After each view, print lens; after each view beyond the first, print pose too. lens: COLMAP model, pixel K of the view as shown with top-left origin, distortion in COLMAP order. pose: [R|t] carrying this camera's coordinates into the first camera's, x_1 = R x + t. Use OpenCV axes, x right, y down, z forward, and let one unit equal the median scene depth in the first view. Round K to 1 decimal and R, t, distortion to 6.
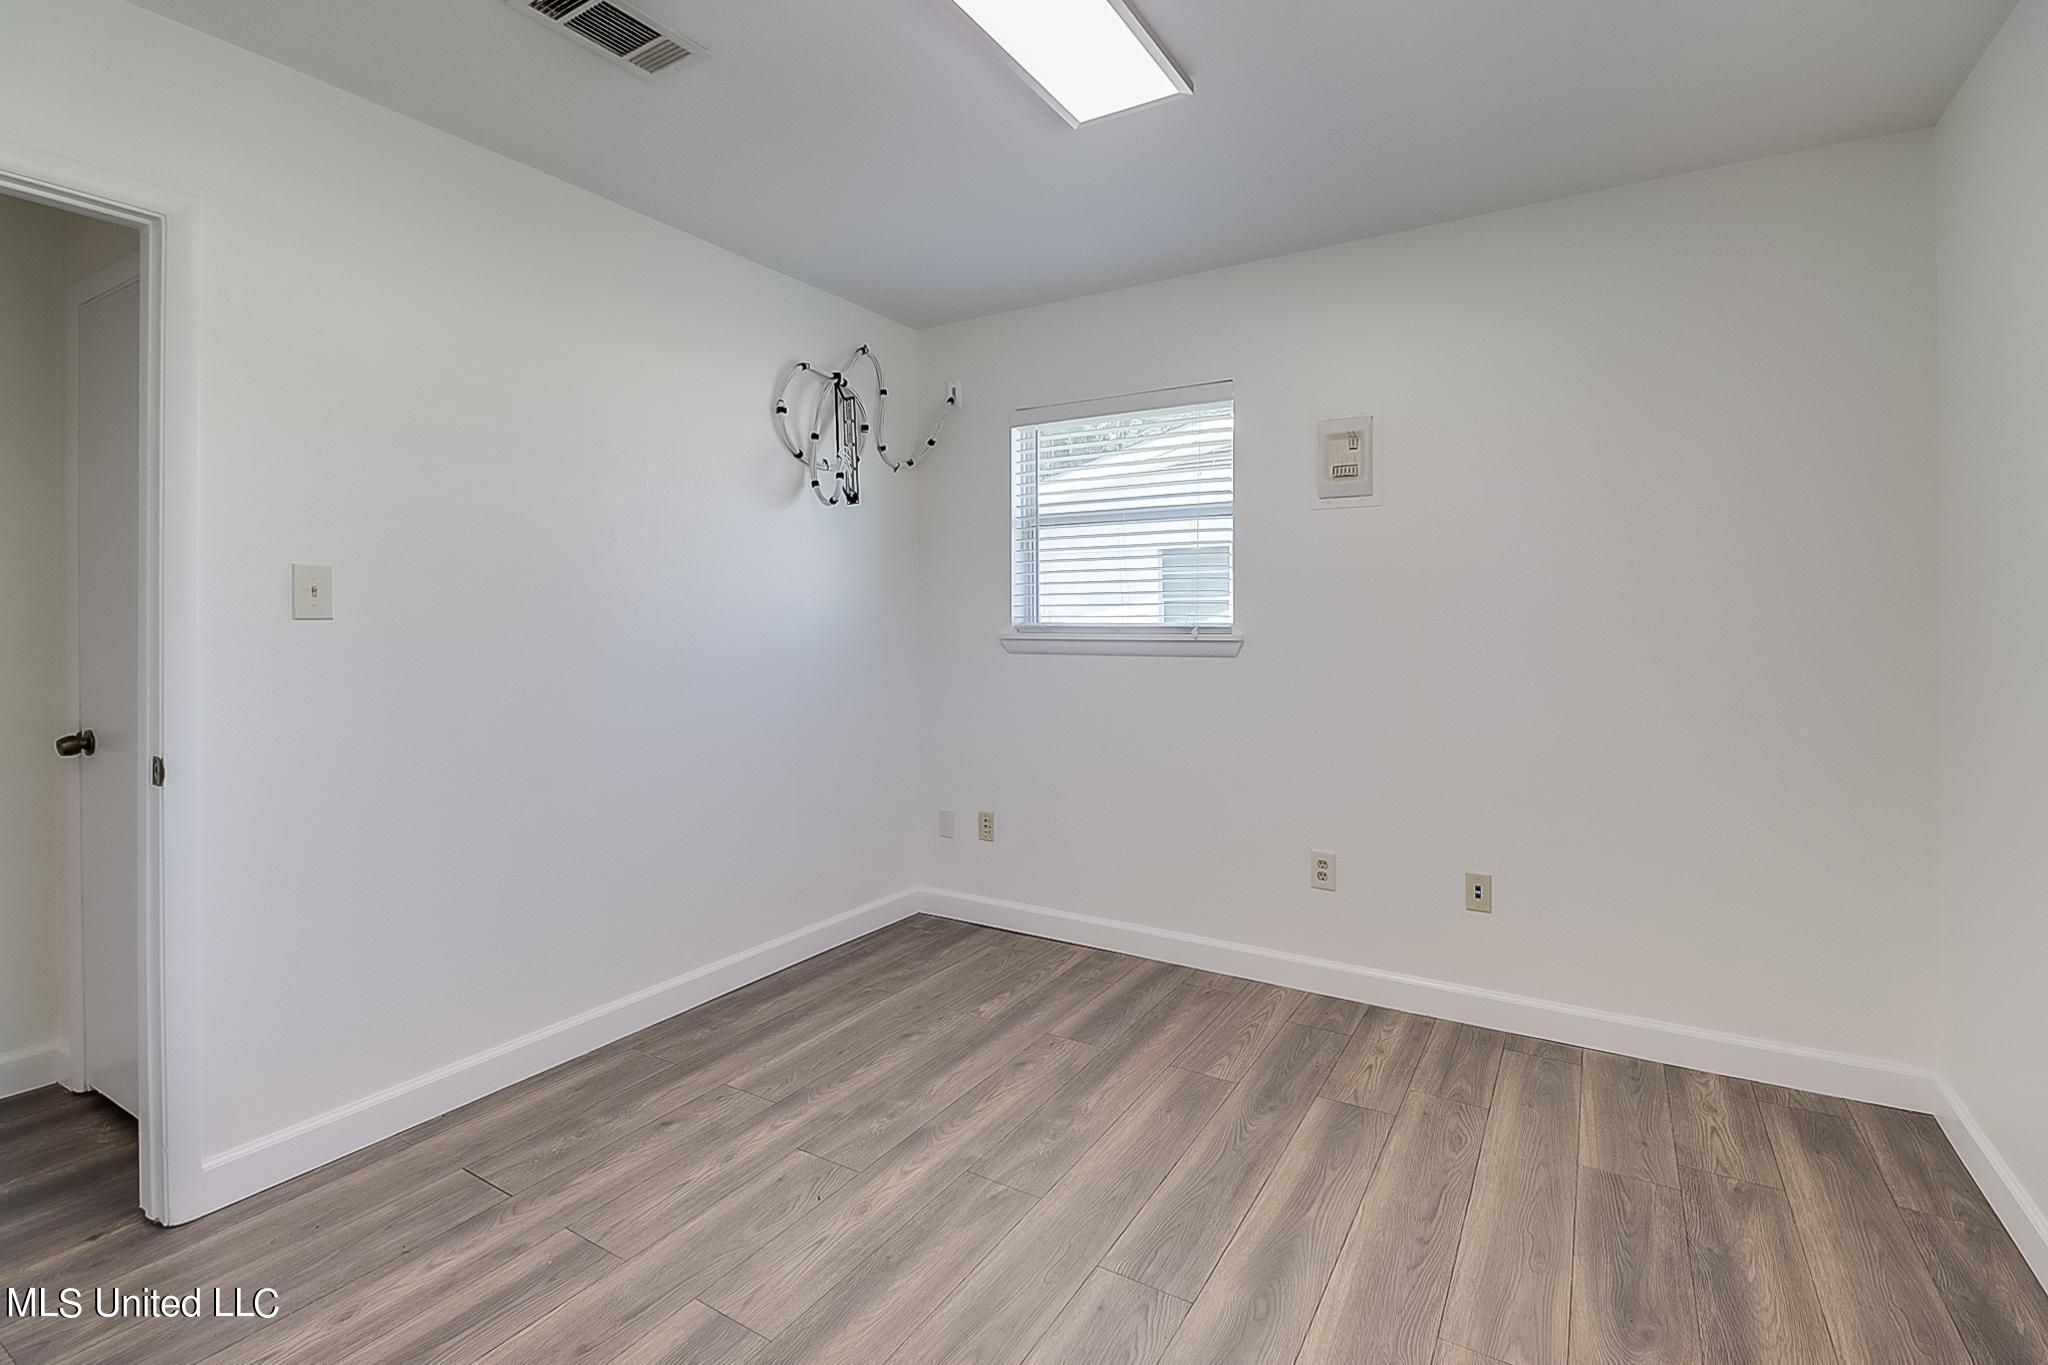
lens RADIAL K [[956.7, 0, 1025.9], [0, 956.7, 622.2], [0, 0, 1]] dist [0.015545, -0.013265]
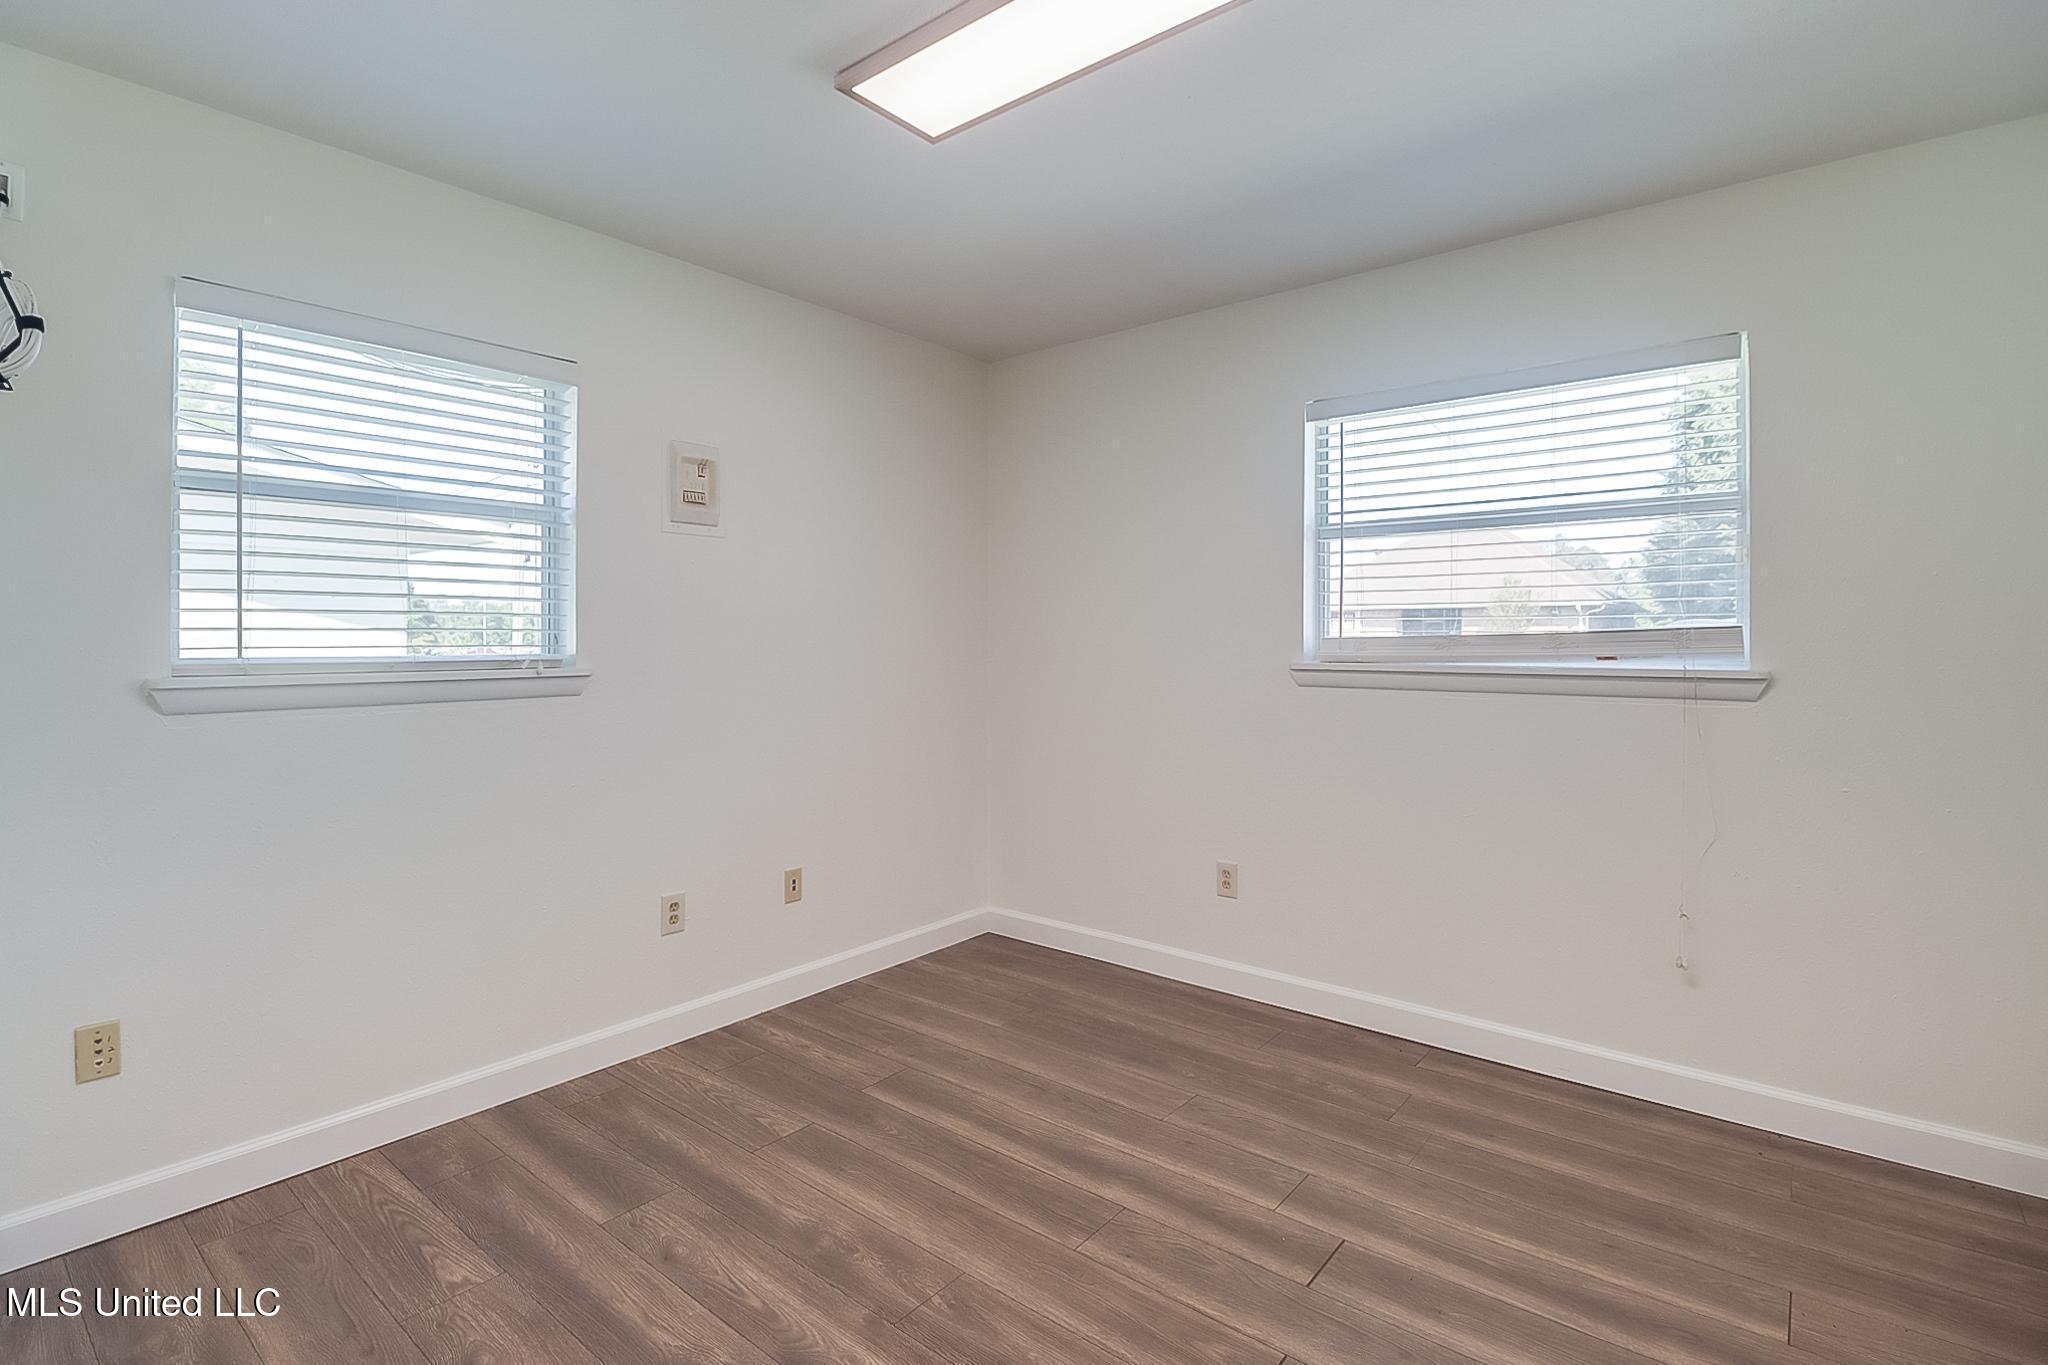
lens RADIAL K [[956.7, 0, 1025.9], [0, 956.7, 622.2], [0, 0, 1]] dist [0.015545, -0.013265]
pose [[0.148547, 0.017659, 0.988748, -0.719264], [0.004765, 0.999816, -0.018573, -0.011213], [-0.988894, 0.007470, 0.148435, 0.630574]]
